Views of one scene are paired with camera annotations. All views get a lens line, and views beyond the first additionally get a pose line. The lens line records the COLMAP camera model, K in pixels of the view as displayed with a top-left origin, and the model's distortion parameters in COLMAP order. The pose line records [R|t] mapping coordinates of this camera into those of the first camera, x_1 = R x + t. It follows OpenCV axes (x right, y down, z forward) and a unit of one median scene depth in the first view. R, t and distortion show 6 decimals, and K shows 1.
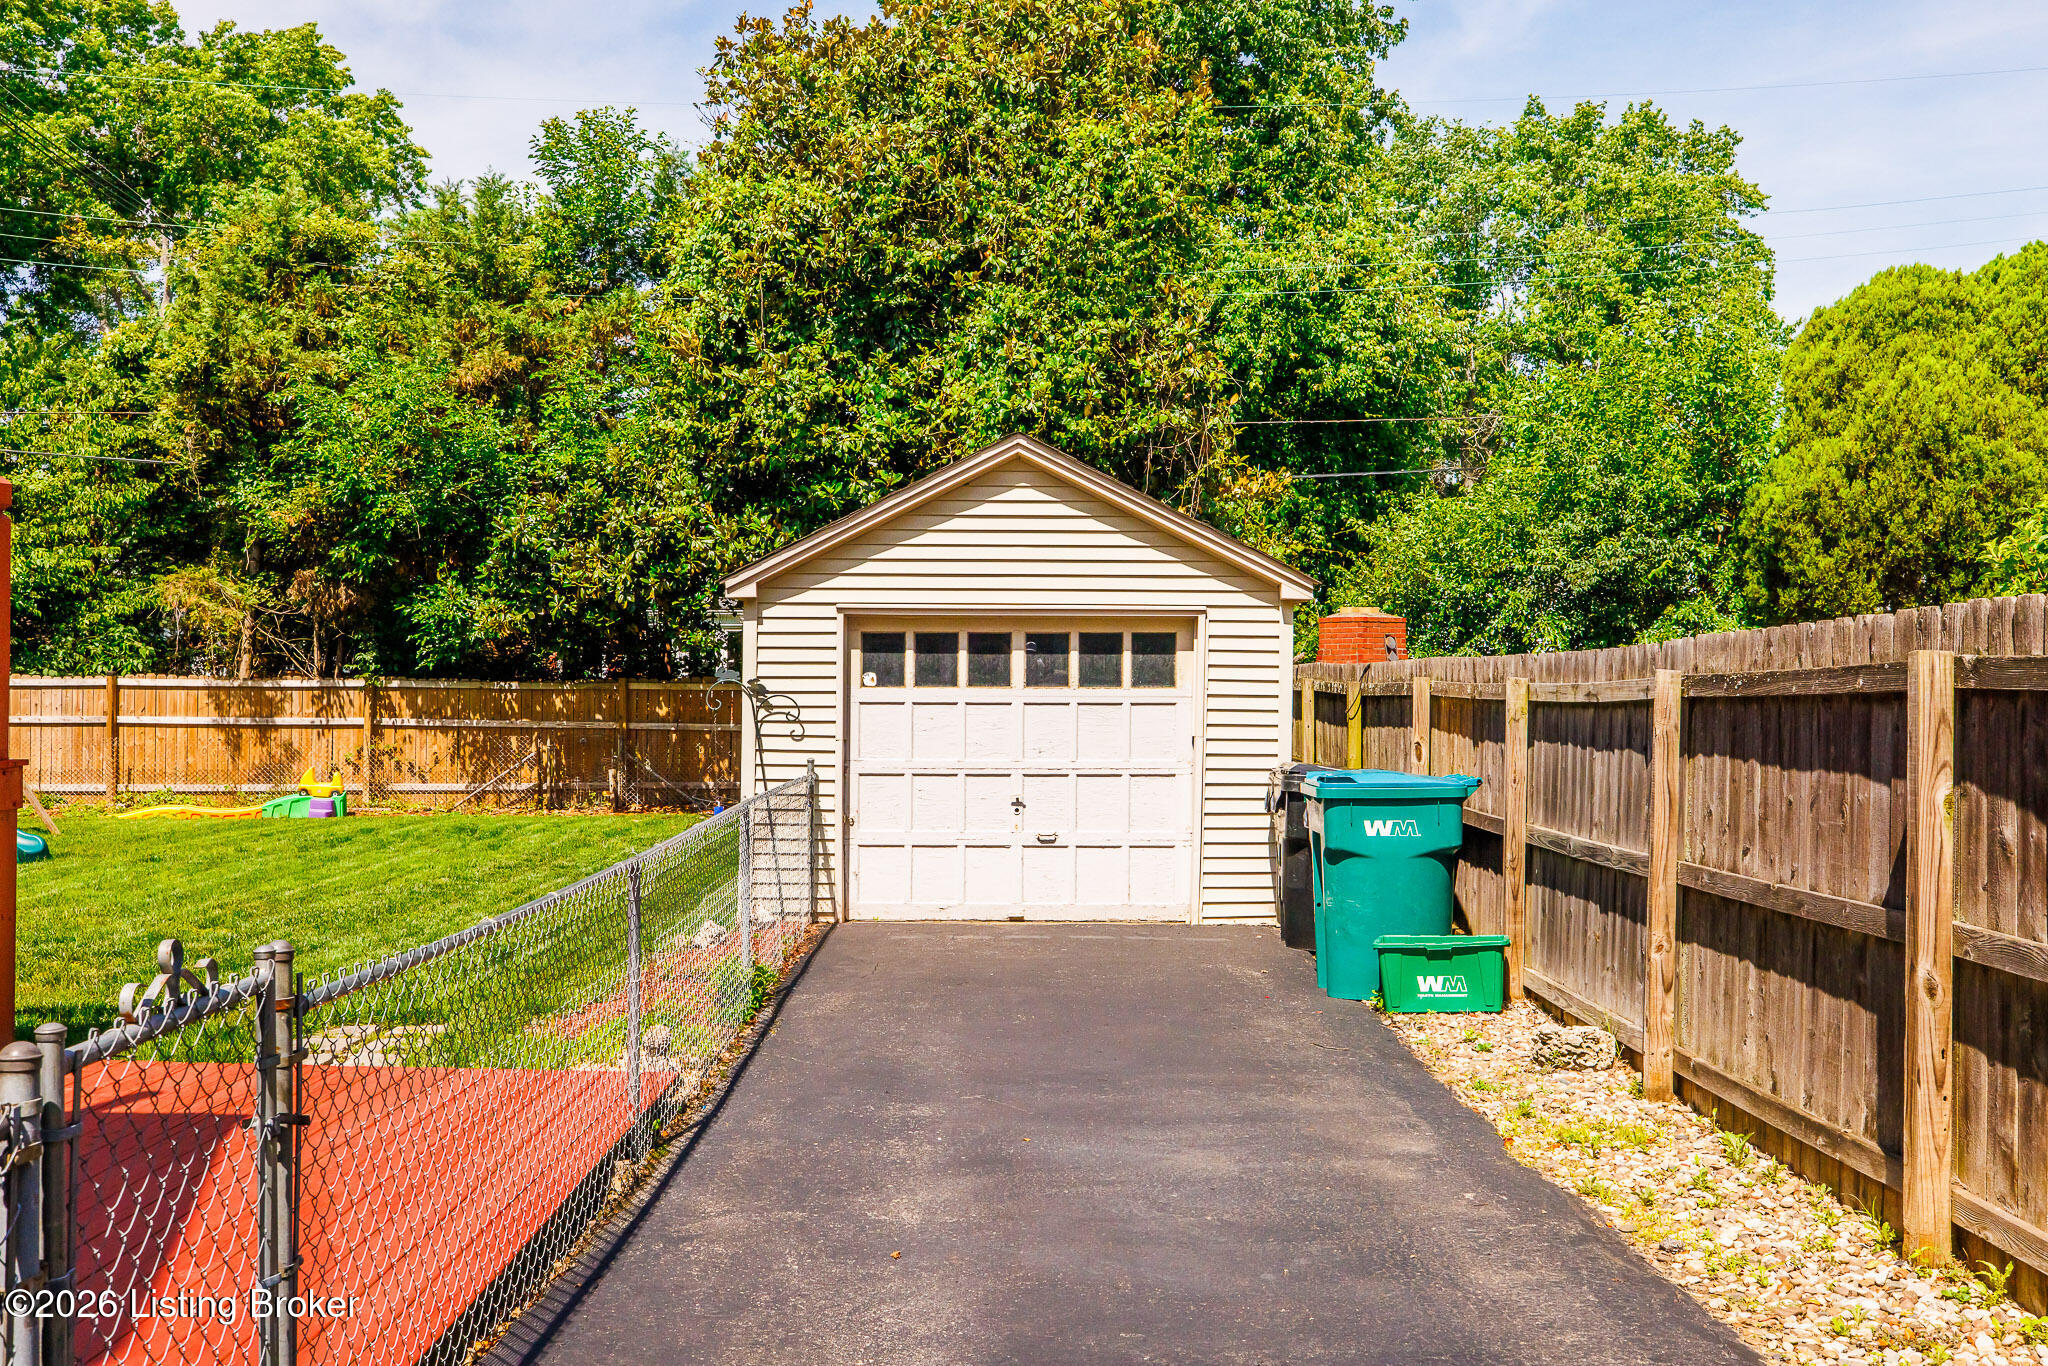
lens RADIAL K [[1904.2, 0, 1019.1], [0, 1904.2, 679.7], [0, 0, 1]] dist [-0.016027, 0.000000]
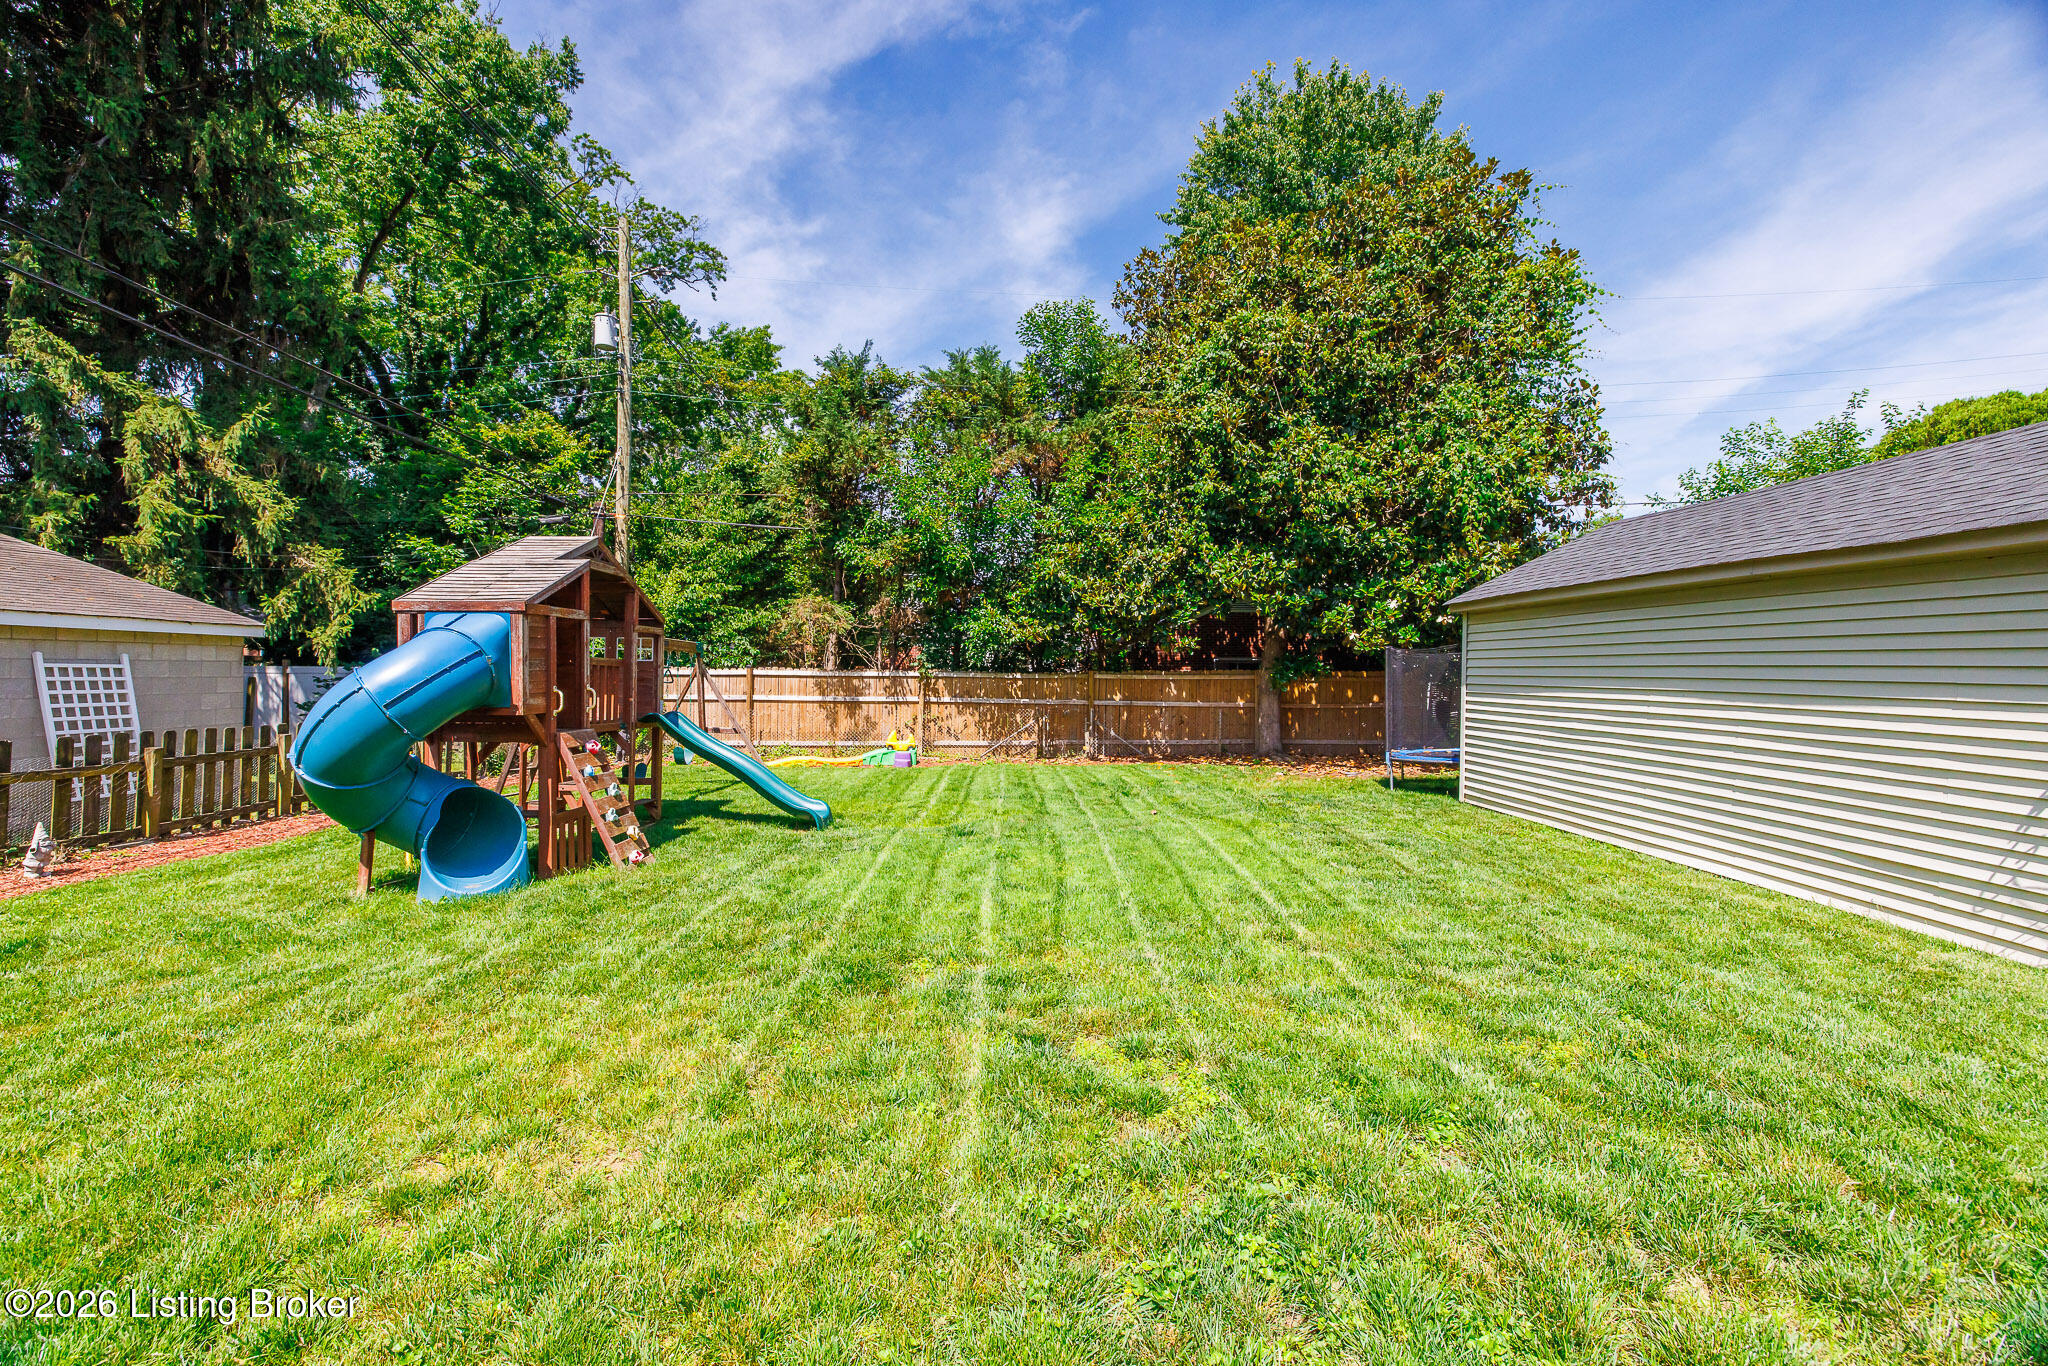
lens RADIAL K [[838.6, 0, 1028.3], [0, 838.6, 677.5], [0, 0, 1]] dist [-0.006123, -0.000507]
pose [[0.999710, 0.004659, 0.023645, -0.273937], [-0.004603, 0.999987, -0.002396, 0.005800], [-0.023656, 0.002286, 0.999718, 0.335862]]
